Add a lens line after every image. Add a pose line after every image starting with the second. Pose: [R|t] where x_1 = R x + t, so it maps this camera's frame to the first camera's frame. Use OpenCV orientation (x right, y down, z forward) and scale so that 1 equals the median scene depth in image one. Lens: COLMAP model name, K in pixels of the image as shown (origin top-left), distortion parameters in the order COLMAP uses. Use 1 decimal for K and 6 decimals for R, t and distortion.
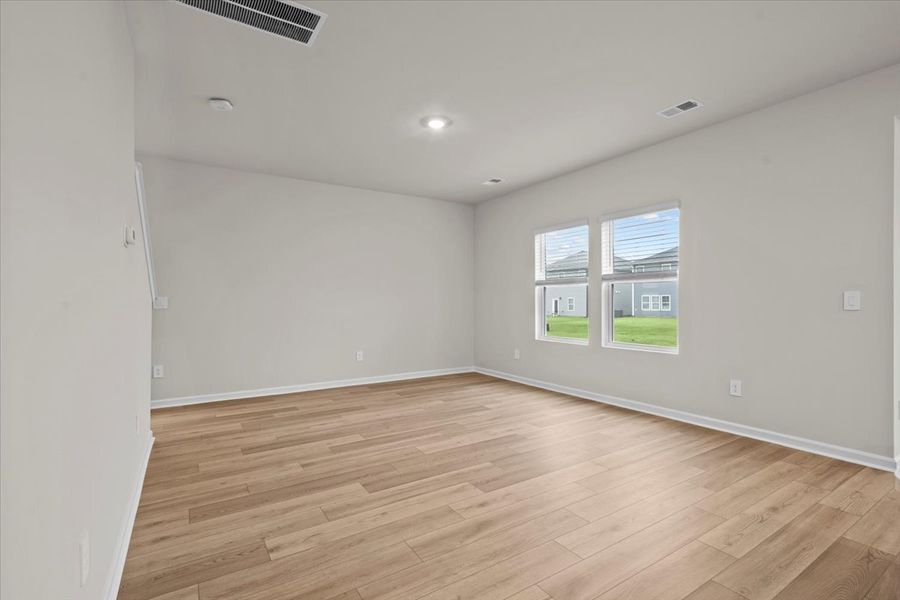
lens RADIAL K [[408.4, 0, 448.5], [0, 408.4, 300.2], [0, 0, 1]] dist [0.001477, 0.000415]
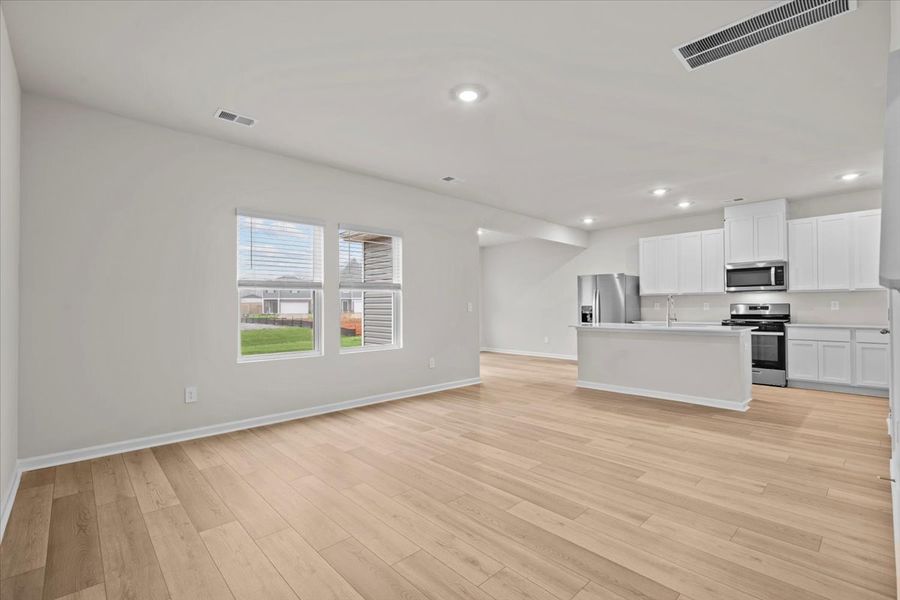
lens RADIAL K [[408.4, 0, 445.7], [0, 408.4, 301.4], [0, 0, 1]] dist [0.001477, 0.000415]
pose [[-0.180614, 0.020085, 0.983349, -0.820568], [0.002203, 0.999797, -0.020016, 0.007931], [-0.983552, -0.001449, -0.180622, 1.173505]]
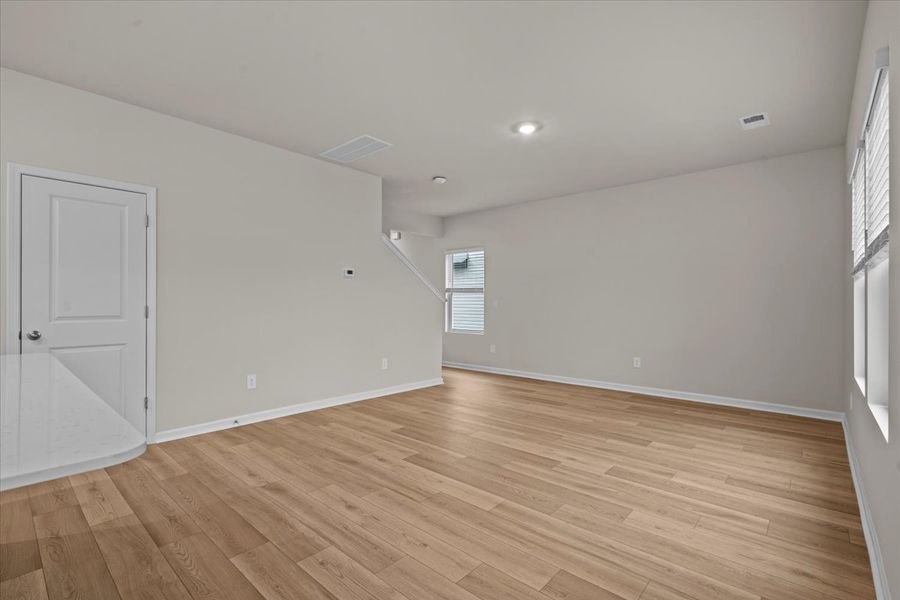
lens RADIAL K [[408.4, 0, 455.2], [0, 408.4, 301.1], [0, 0, 1]] dist [0.001477, 0.000415]
pose [[0.284370, -0.000847, -0.958714, 0.867989], [-0.000042, 1.000000, -0.000895, -0.001033], [0.958715, 0.000295, 0.284370, 0.533027]]
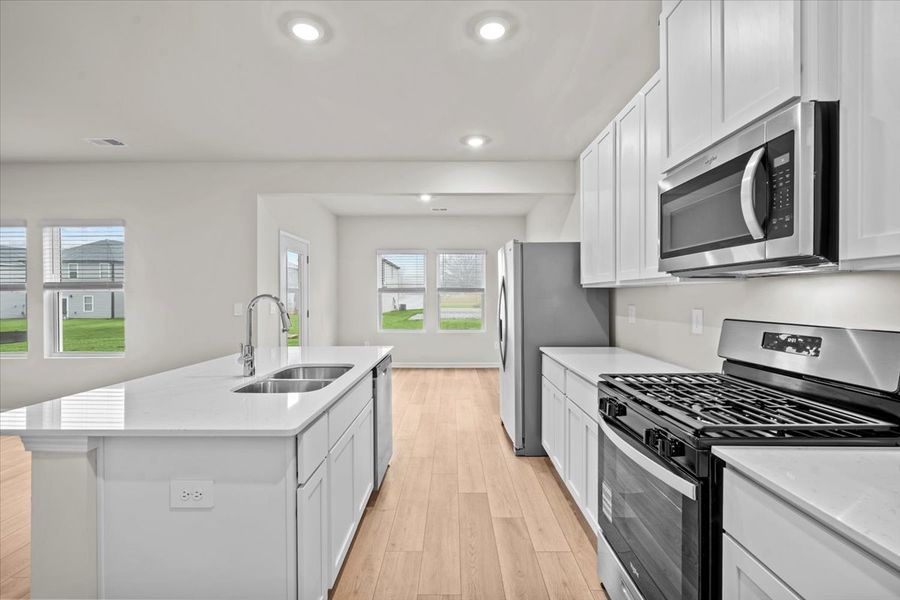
lens RADIAL K [[408.4, 0, 442.3], [0, 408.4, 301.8], [0, 0, 1]] dist [0.001477, 0.000415]
pose [[0.552557, -0.007481, 0.833442, 0.130979], [-0.001964, 0.999945, 0.010278, -0.039962], [-0.833473, -0.007316, 0.552512, -0.398727]]
